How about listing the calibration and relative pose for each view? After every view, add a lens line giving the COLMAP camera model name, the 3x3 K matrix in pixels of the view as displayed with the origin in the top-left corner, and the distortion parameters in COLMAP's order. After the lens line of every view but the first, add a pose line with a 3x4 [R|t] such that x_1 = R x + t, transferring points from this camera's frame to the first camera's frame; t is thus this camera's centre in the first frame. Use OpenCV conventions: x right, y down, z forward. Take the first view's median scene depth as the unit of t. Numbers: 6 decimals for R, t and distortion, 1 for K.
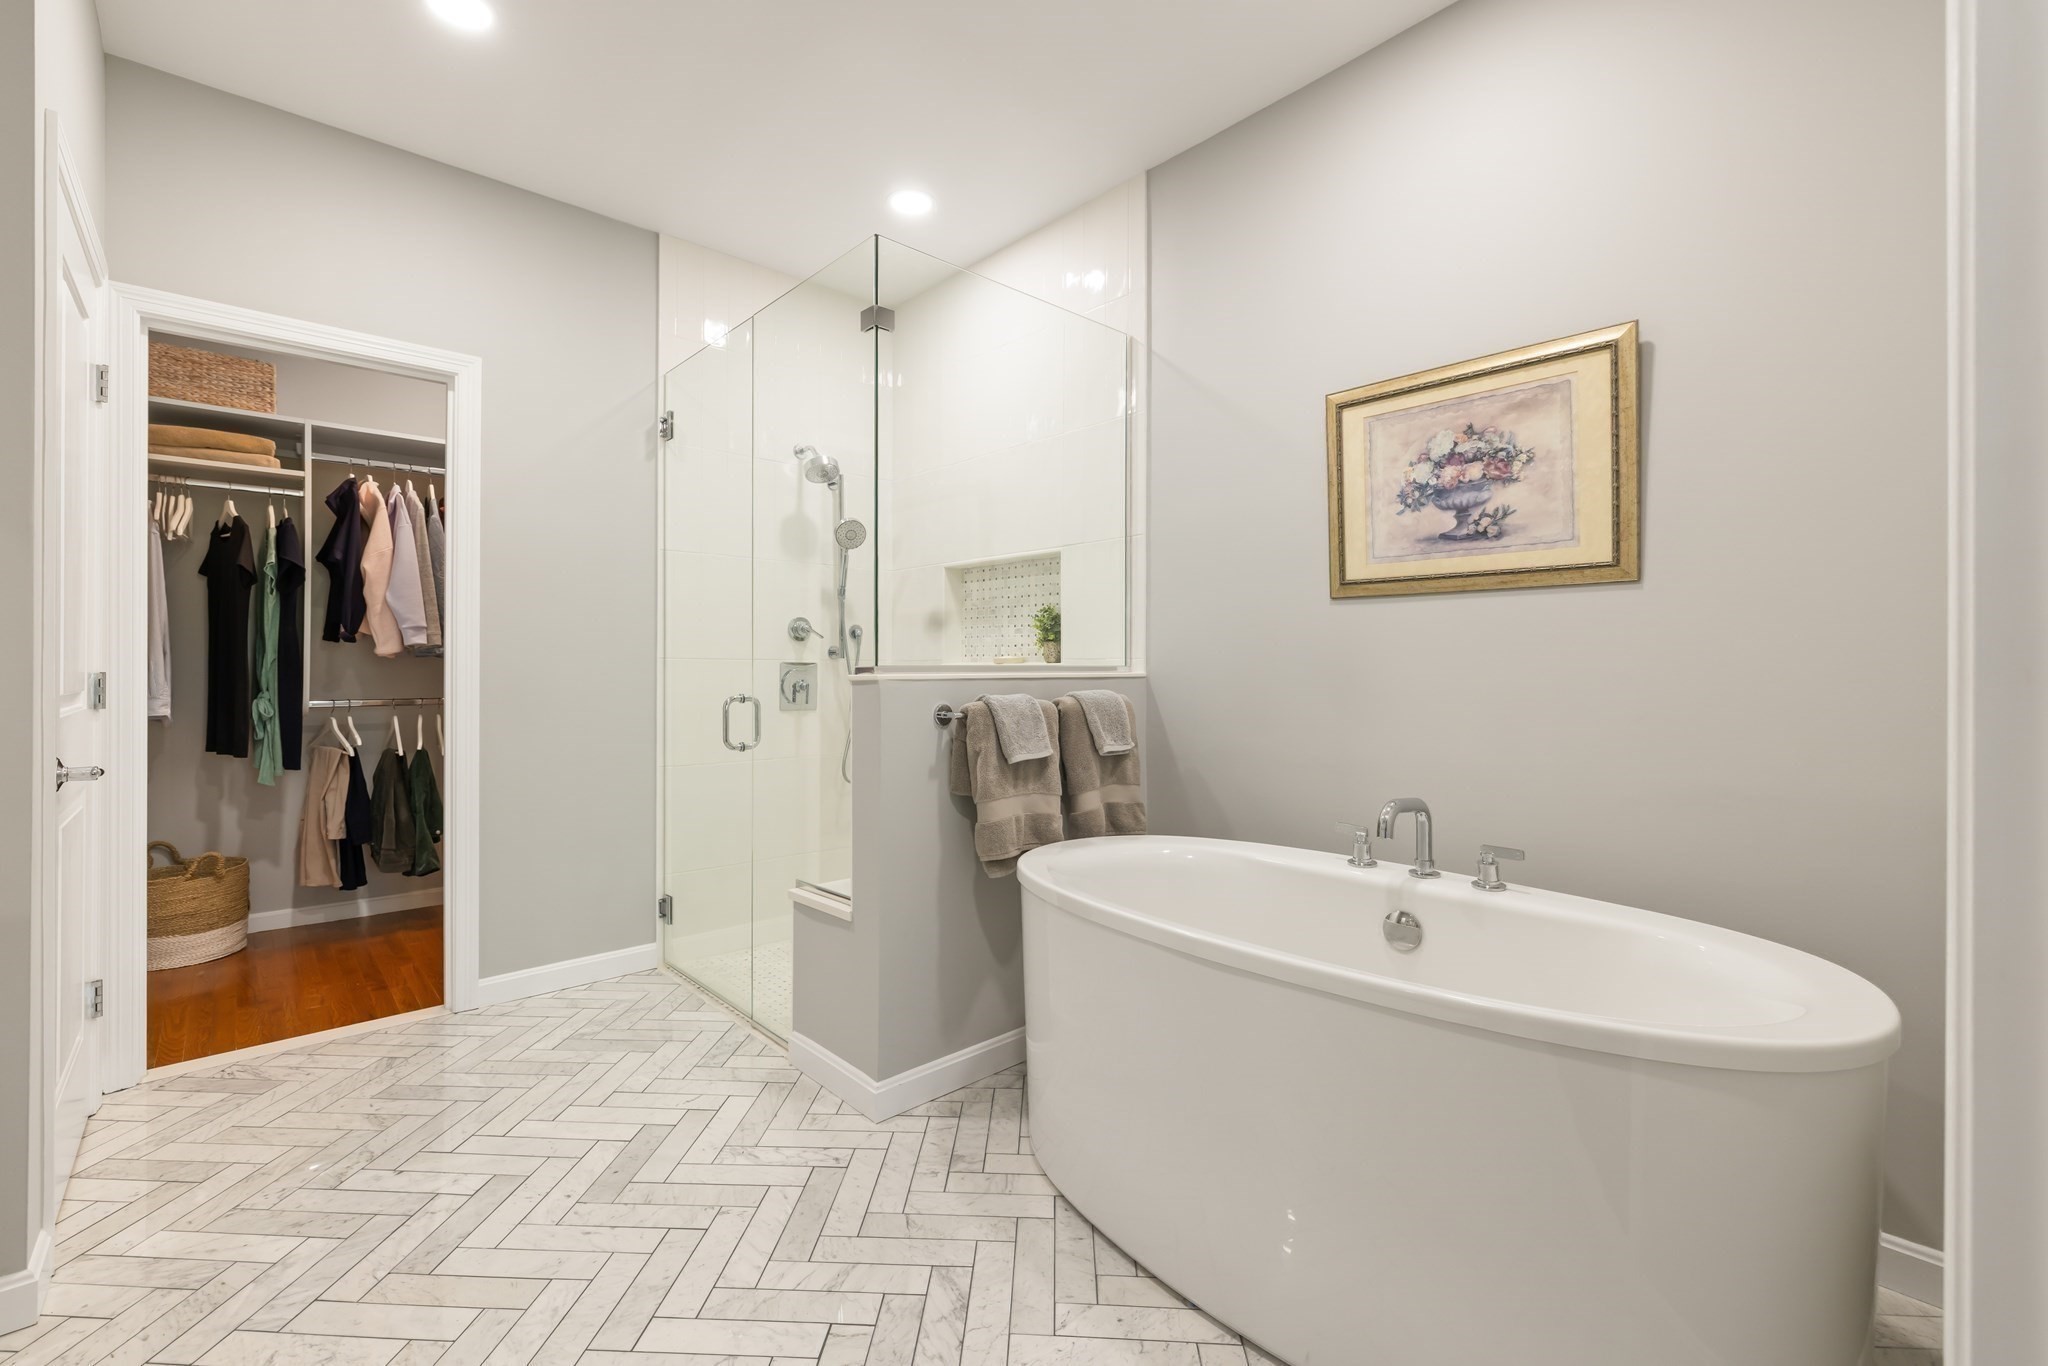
lens RADIAL K [[865.2, 0, 1024.3], [0, 865.2, 670.1], [0, 0, 1]] dist [-0.002931, -0.000479]
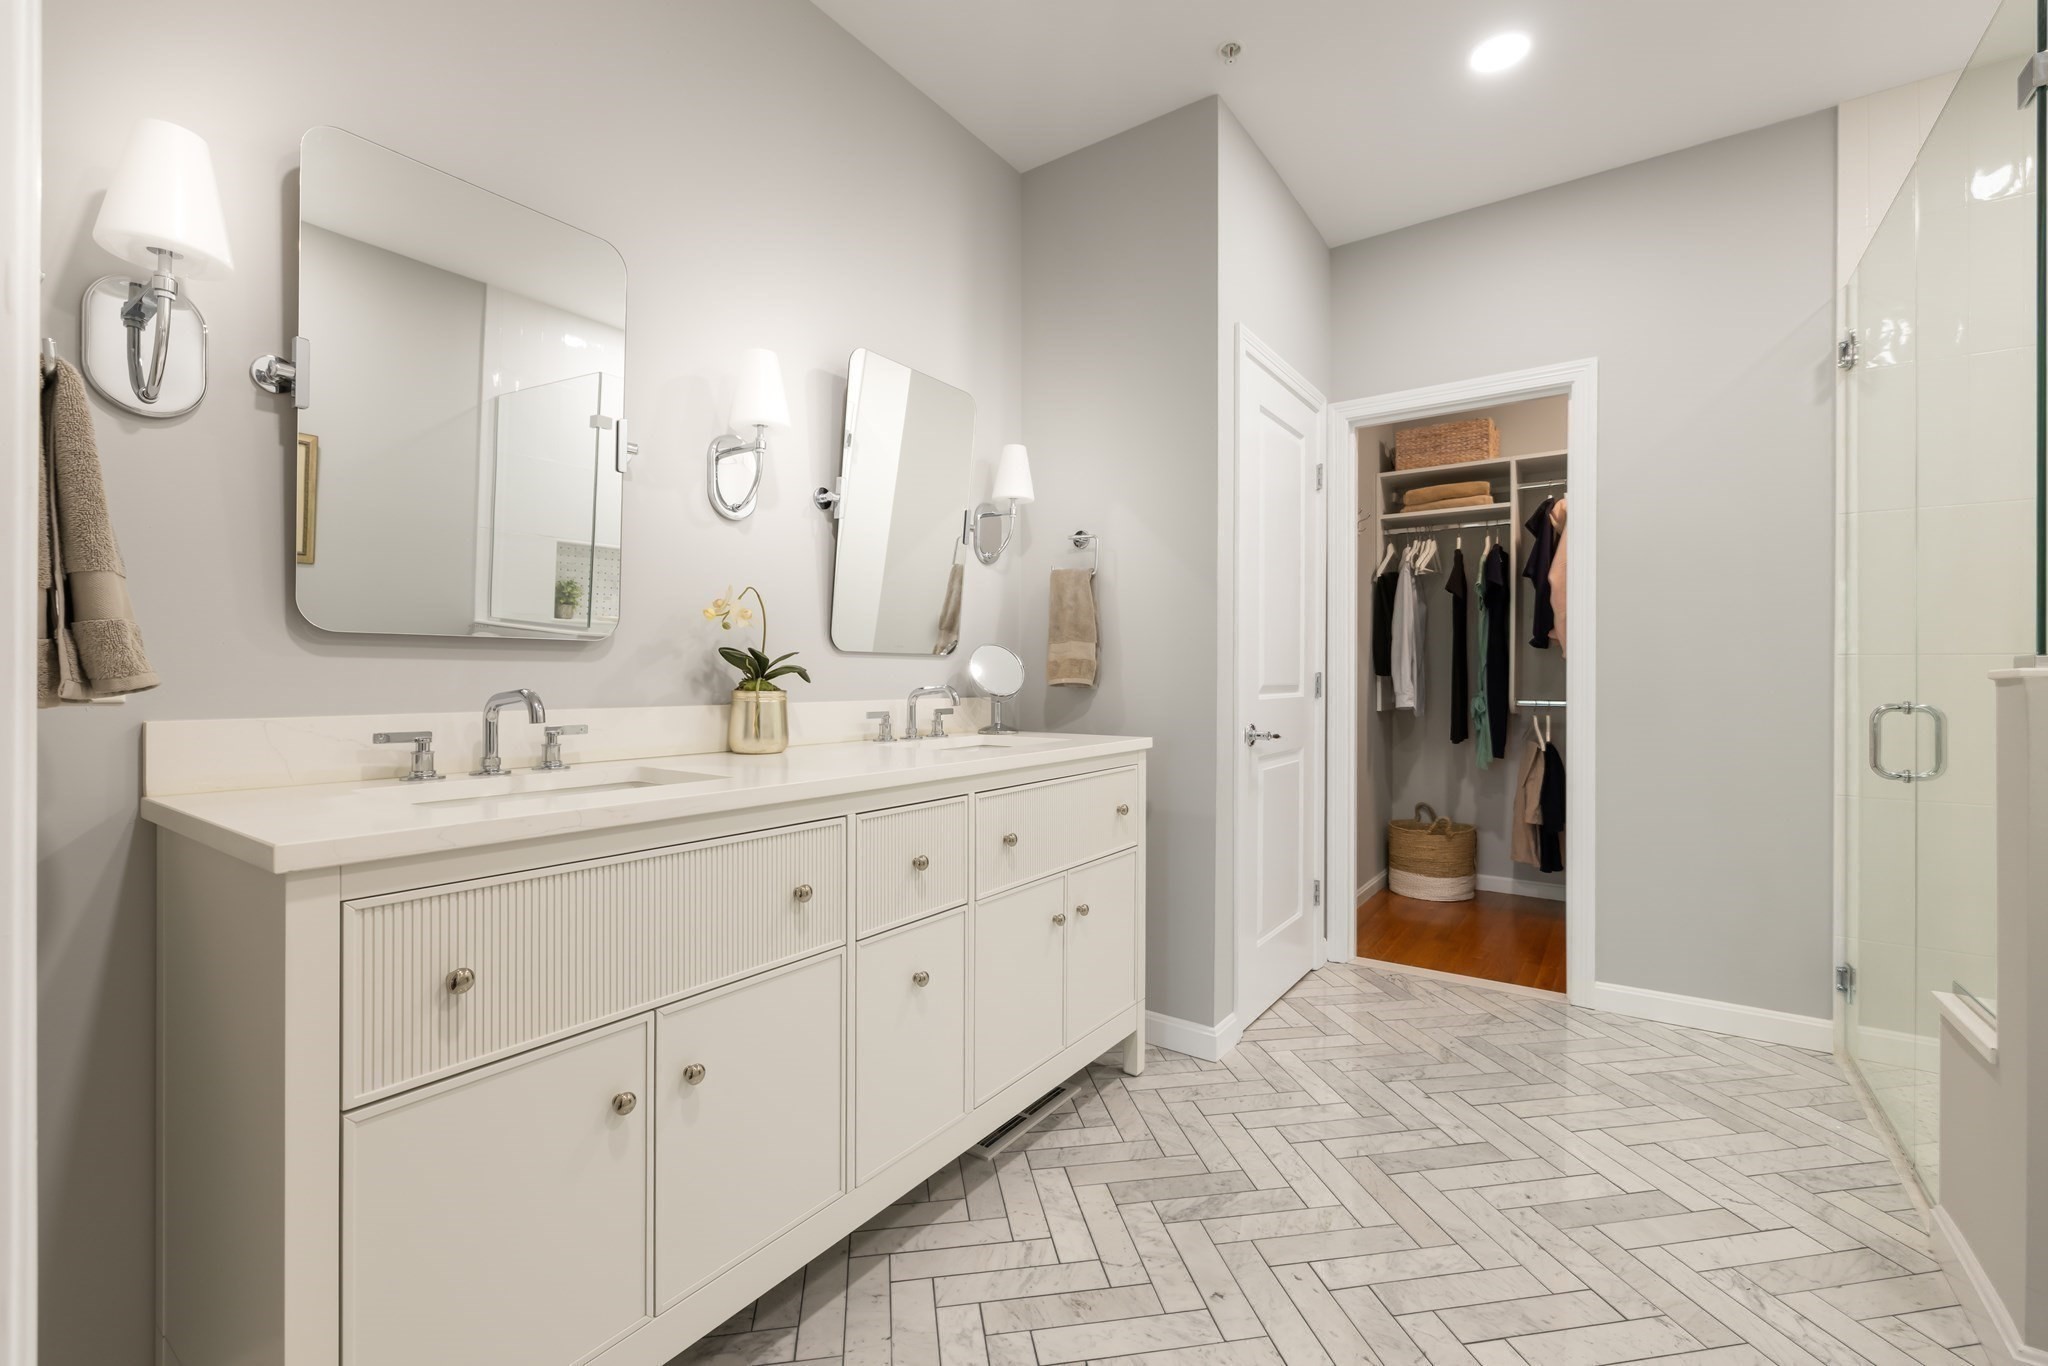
lens RADIAL K [[865.2, 0, 1022.4], [0, 865.2, 676.5], [0, 0, 1]] dist [-0.002931, -0.000479]
pose [[0.210338, -0.001422, -0.977628, 0.330655], [-0.002301, 0.999995, -0.001950, 0.016643], [0.977626, 0.002660, 0.210334, 0.232226]]
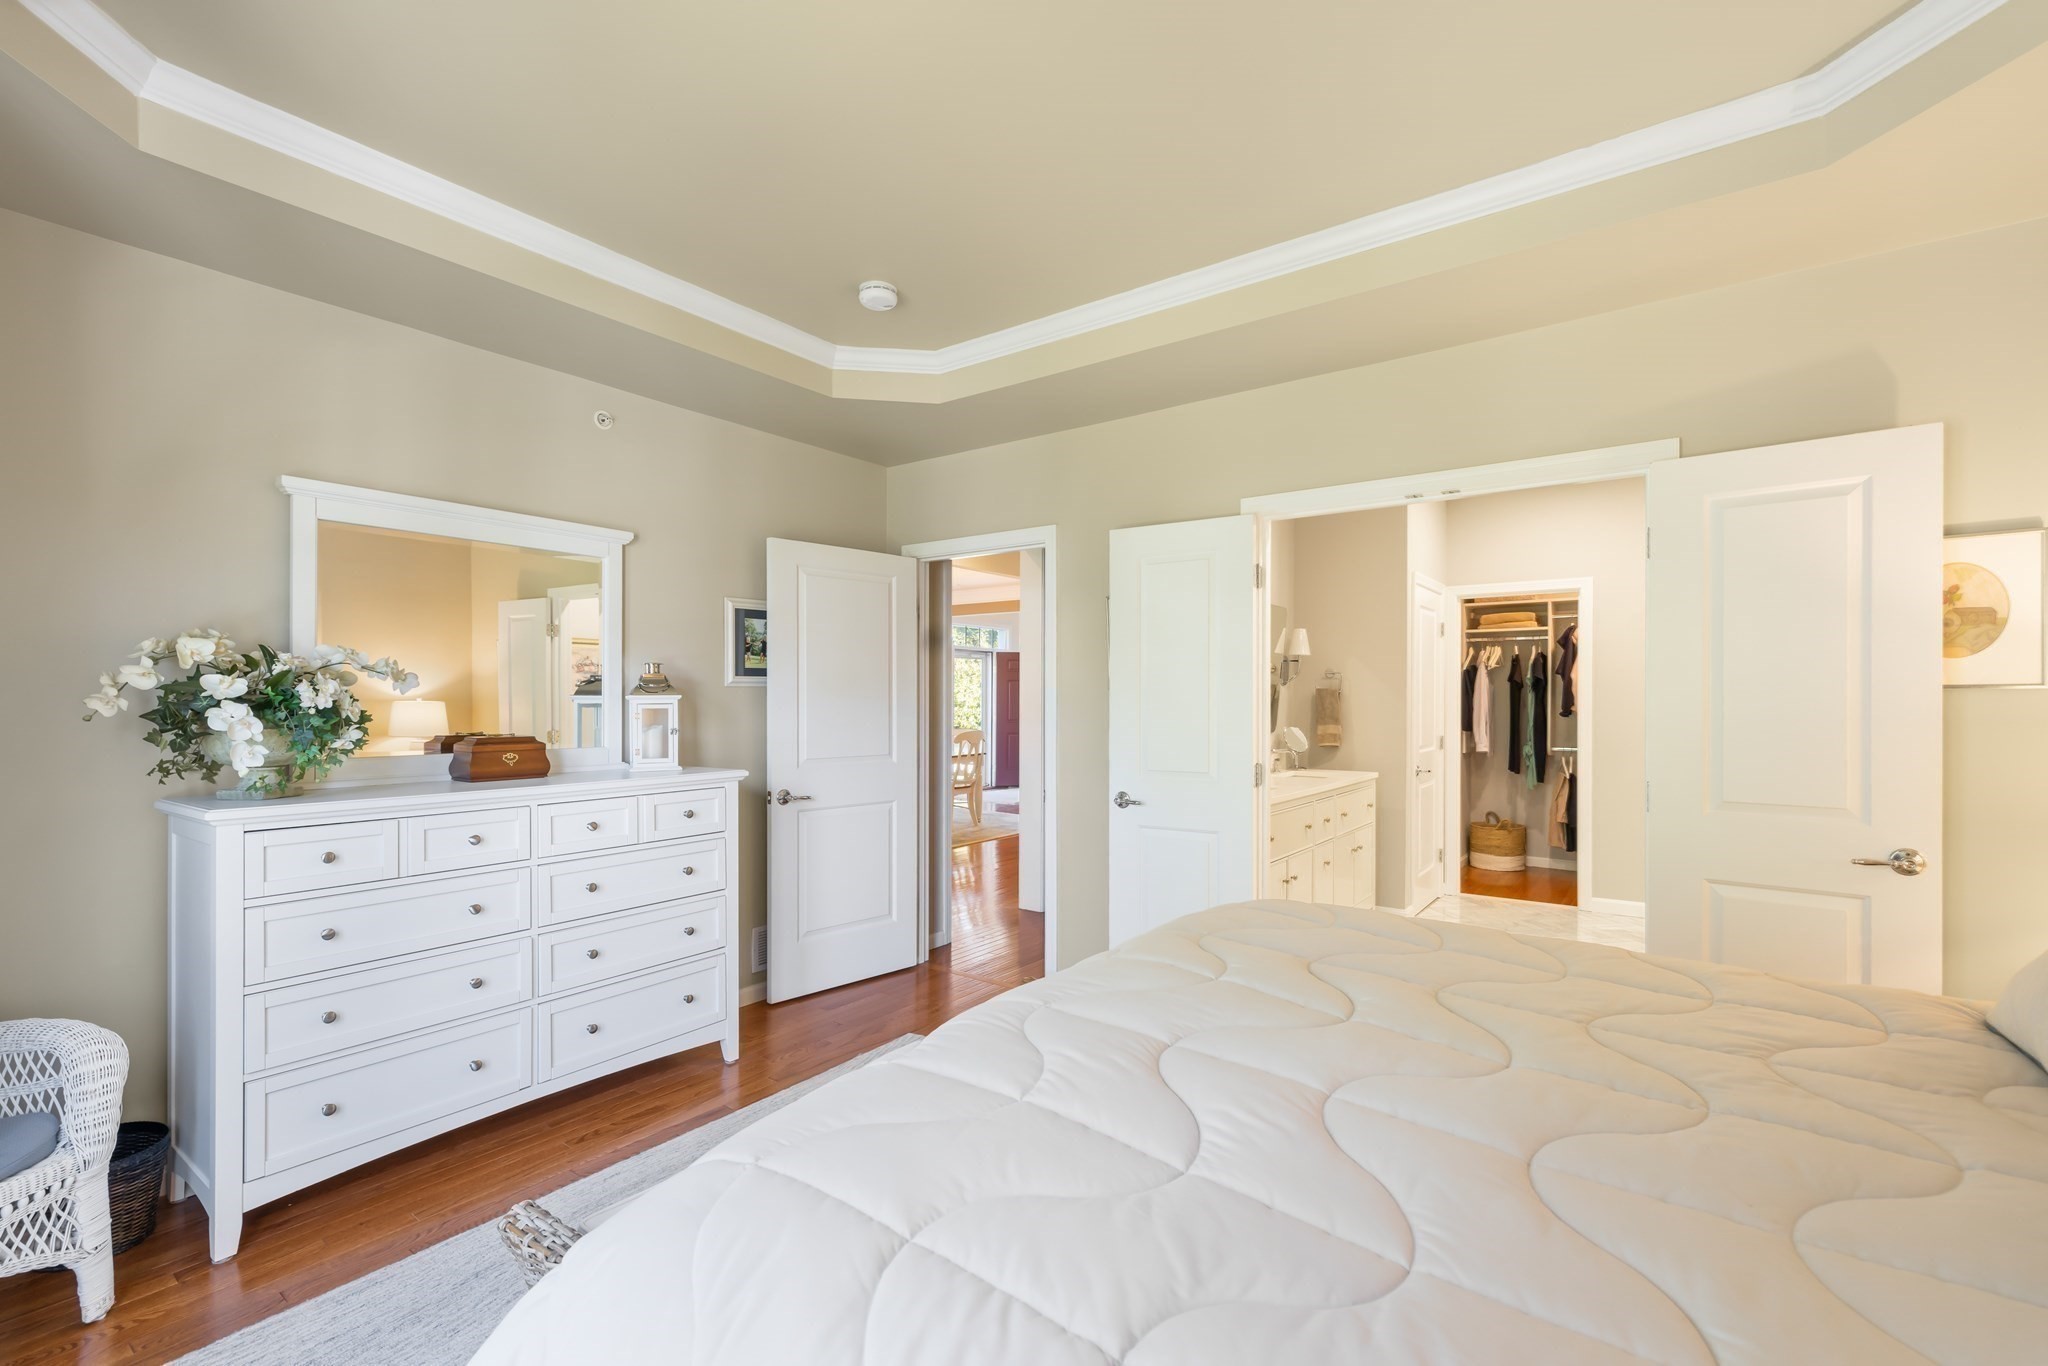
lens RADIAL K [[865.2, 0, 1025.7], [0, 865.2, 695.6], [0, 0, 1]] dist [-0.002931, -0.000479]
pose [[0.180366, -0.004054, -0.983591, 1.678493], [-0.004508, 0.999978, -0.004948, -0.127717], [0.983589, 0.005326, 0.180344, -0.958261]]
